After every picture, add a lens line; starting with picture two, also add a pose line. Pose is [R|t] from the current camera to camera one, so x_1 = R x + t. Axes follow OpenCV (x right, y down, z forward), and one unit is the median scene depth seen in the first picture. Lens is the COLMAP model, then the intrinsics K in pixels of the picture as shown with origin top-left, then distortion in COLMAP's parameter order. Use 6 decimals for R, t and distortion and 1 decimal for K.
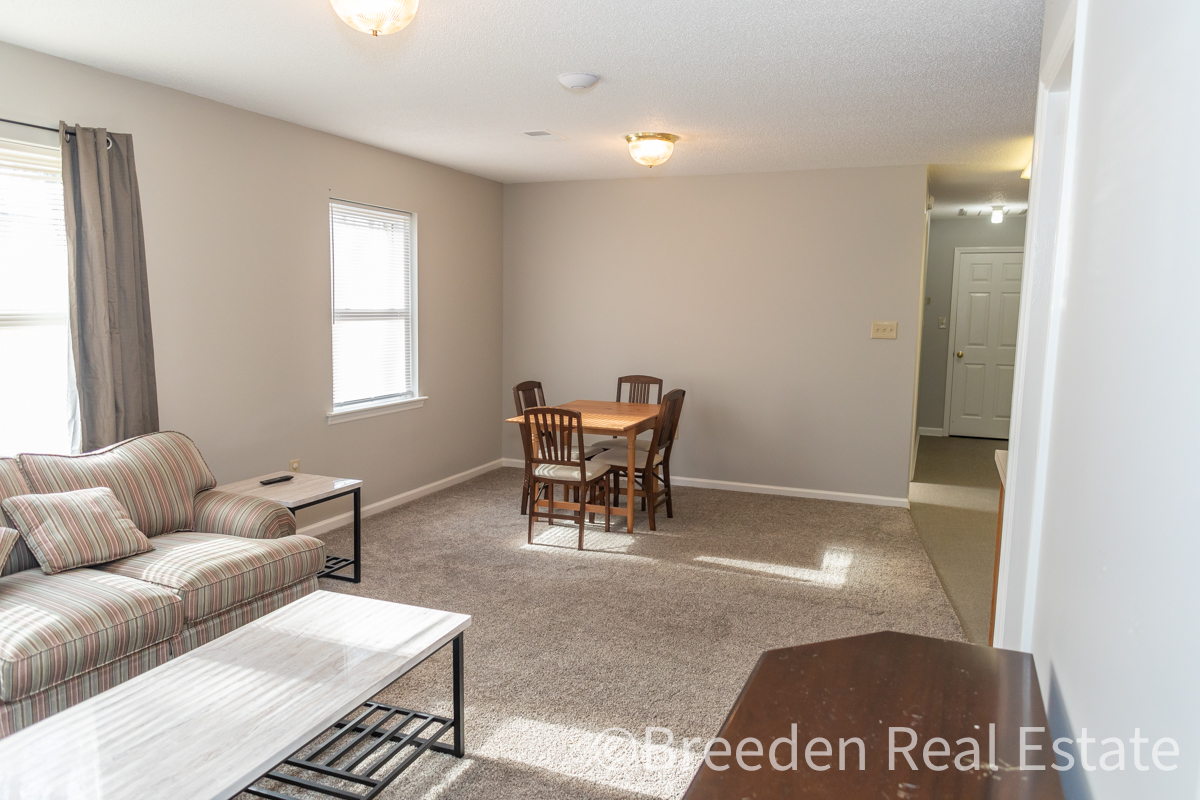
lens RADIAL K [[831.0, 0, 600.0], [0, 831.0, 400.0], [0, 0, 1]] dist [0.005976, 0.000218]
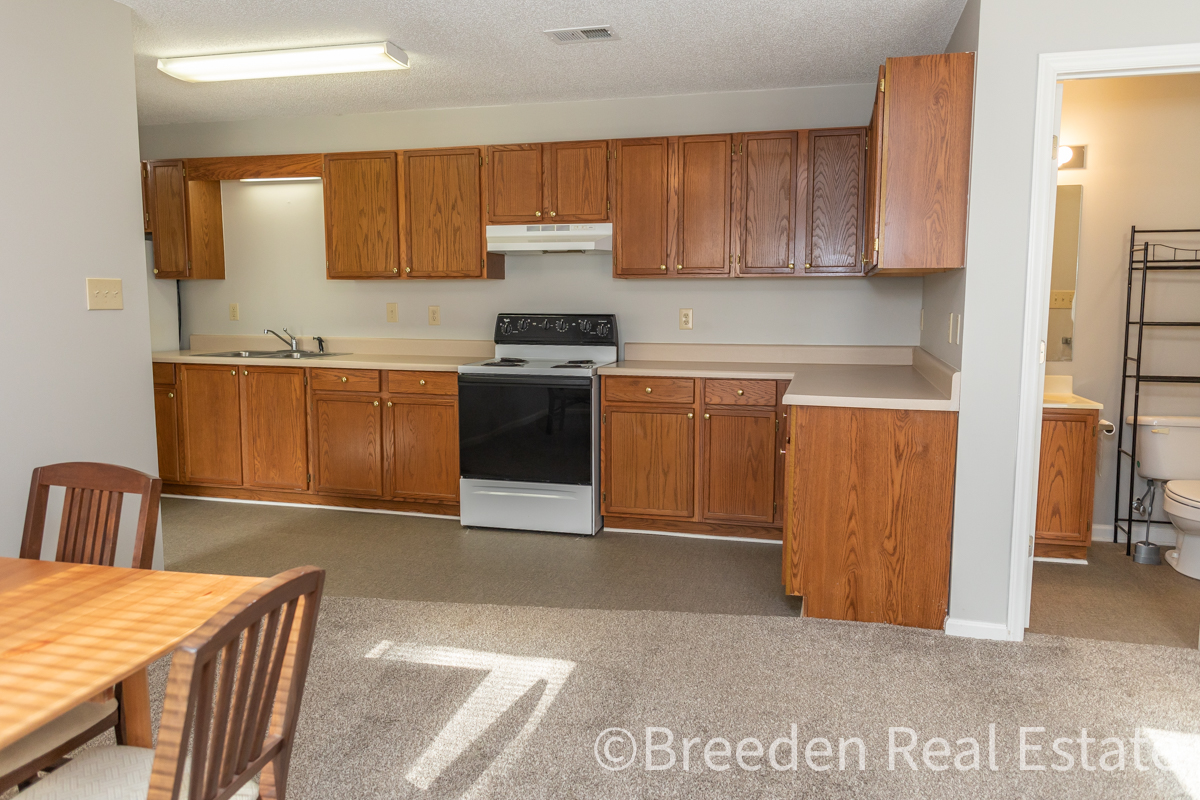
lens RADIAL K [[831.0, 0, 600.0], [0, 831.0, 400.0], [0, 0, 1]] dist [0.005976, 0.000218]
pose [[-0.120455, -0.147457, 0.981706, -0.272041], [0.116623, 0.979957, 0.161504, -0.070702], [-0.985845, 0.133944, -0.100844, 0.792255]]
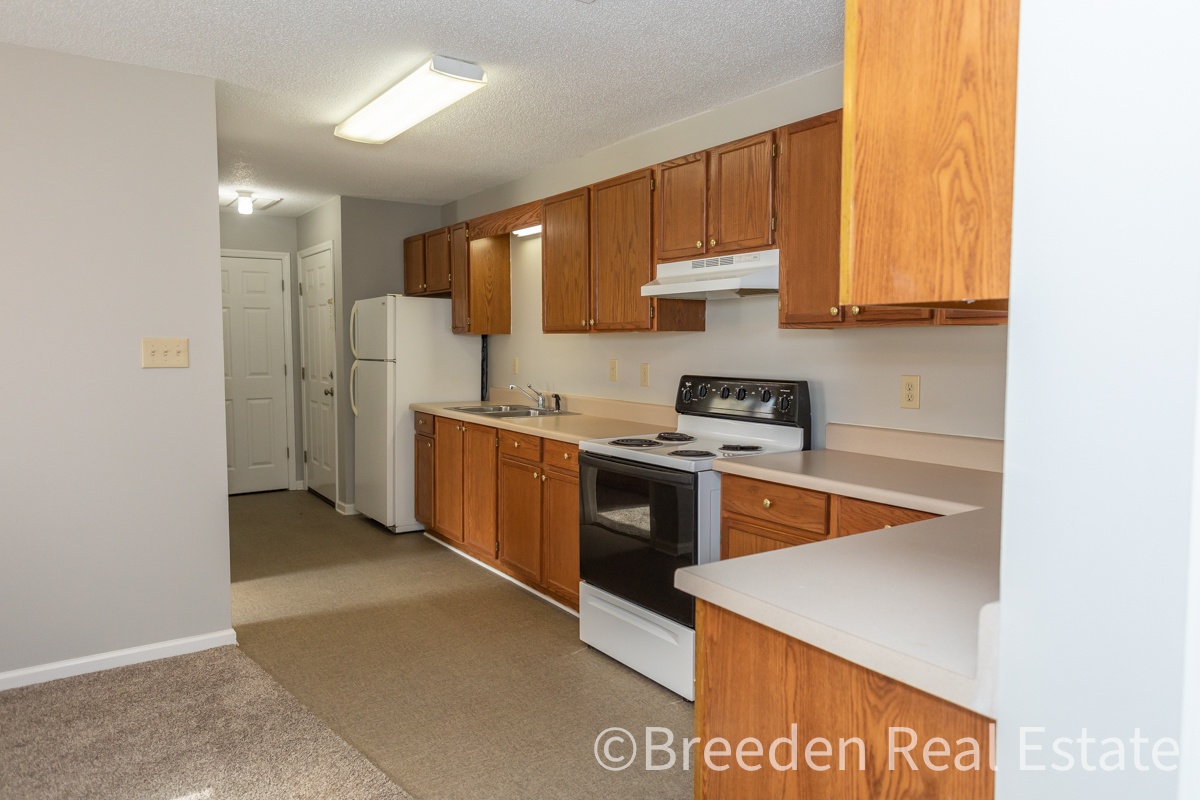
lens RADIAL K [[796.3, 0, 600.0], [0, 796.3, 400.0], [0, 0, 1]] dist [0.002589, -0.003300]
pose [[0.553636, -0.084305, 0.828480, 0.052249], [0.115218, 0.993049, 0.024056, -0.031881], [-0.824750, 0.082138, 0.559501, 0.467554]]
